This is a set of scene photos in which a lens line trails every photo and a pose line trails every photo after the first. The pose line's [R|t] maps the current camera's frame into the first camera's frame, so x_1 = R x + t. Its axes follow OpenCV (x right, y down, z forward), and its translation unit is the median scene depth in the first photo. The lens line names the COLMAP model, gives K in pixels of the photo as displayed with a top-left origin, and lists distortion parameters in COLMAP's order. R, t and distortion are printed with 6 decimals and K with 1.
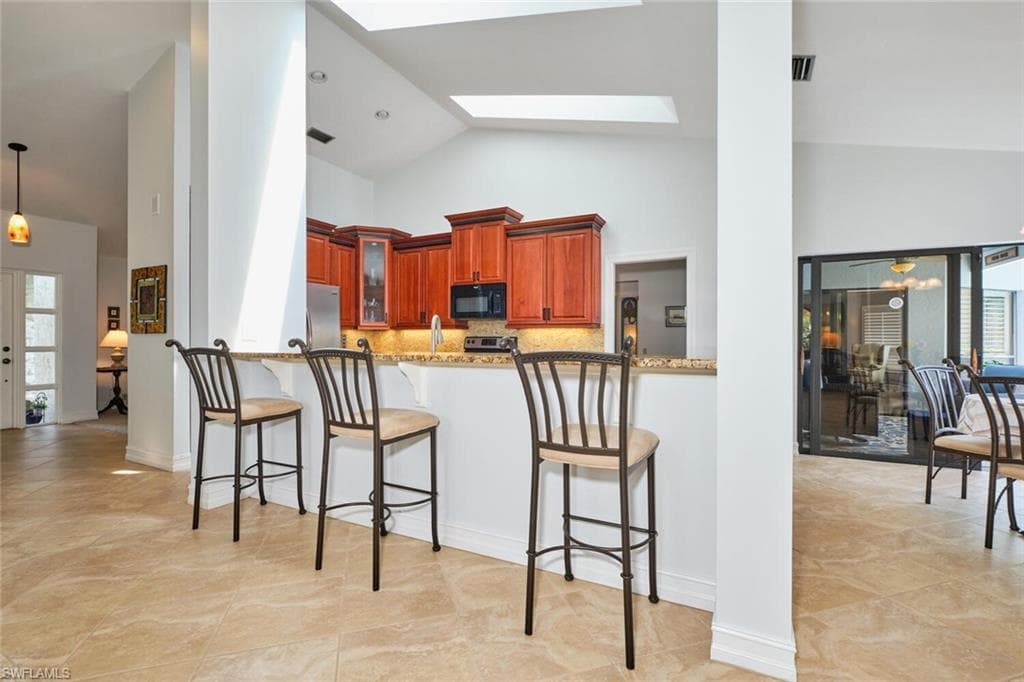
lens RADIAL K [[453.1, 0, 511.0], [0, 453.1, 342.3], [0, 0, 1]] dist [-0.005201, 0.000077]
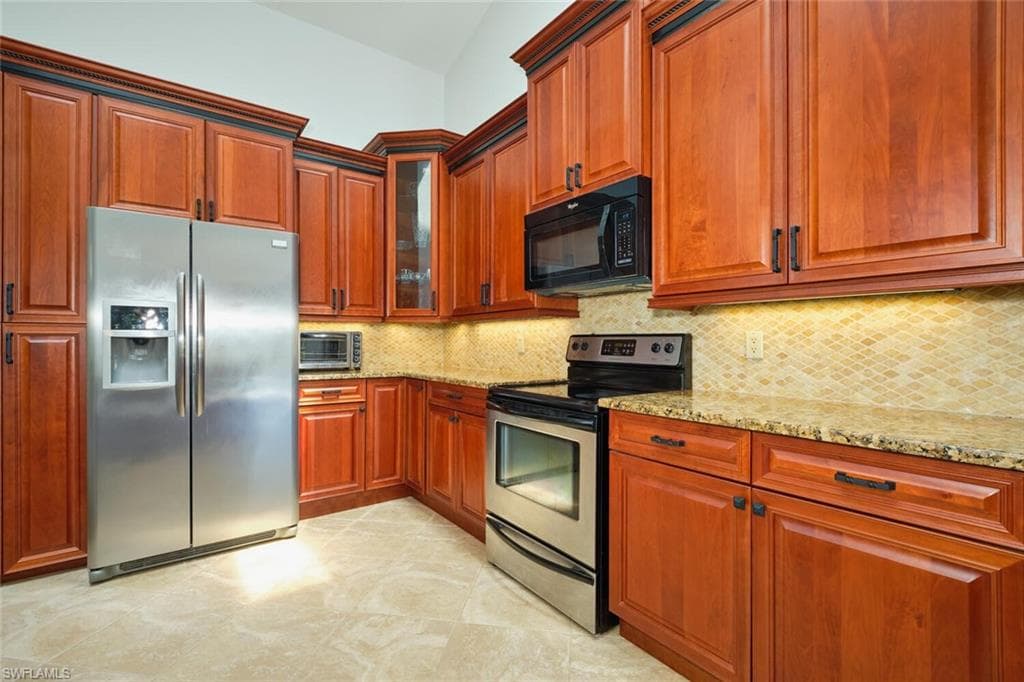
lens RADIAL K [[453.1, 0, 513.0], [0, 453.1, 340.8], [0, 0, 1]] dist [-0.005201, 0.000077]
pose [[0.897535, -0.003883, -0.440927, 0.046477], [0.002820, 0.999991, -0.003067, -0.005695], [0.440935, 0.001509, 0.897538, 0.631963]]
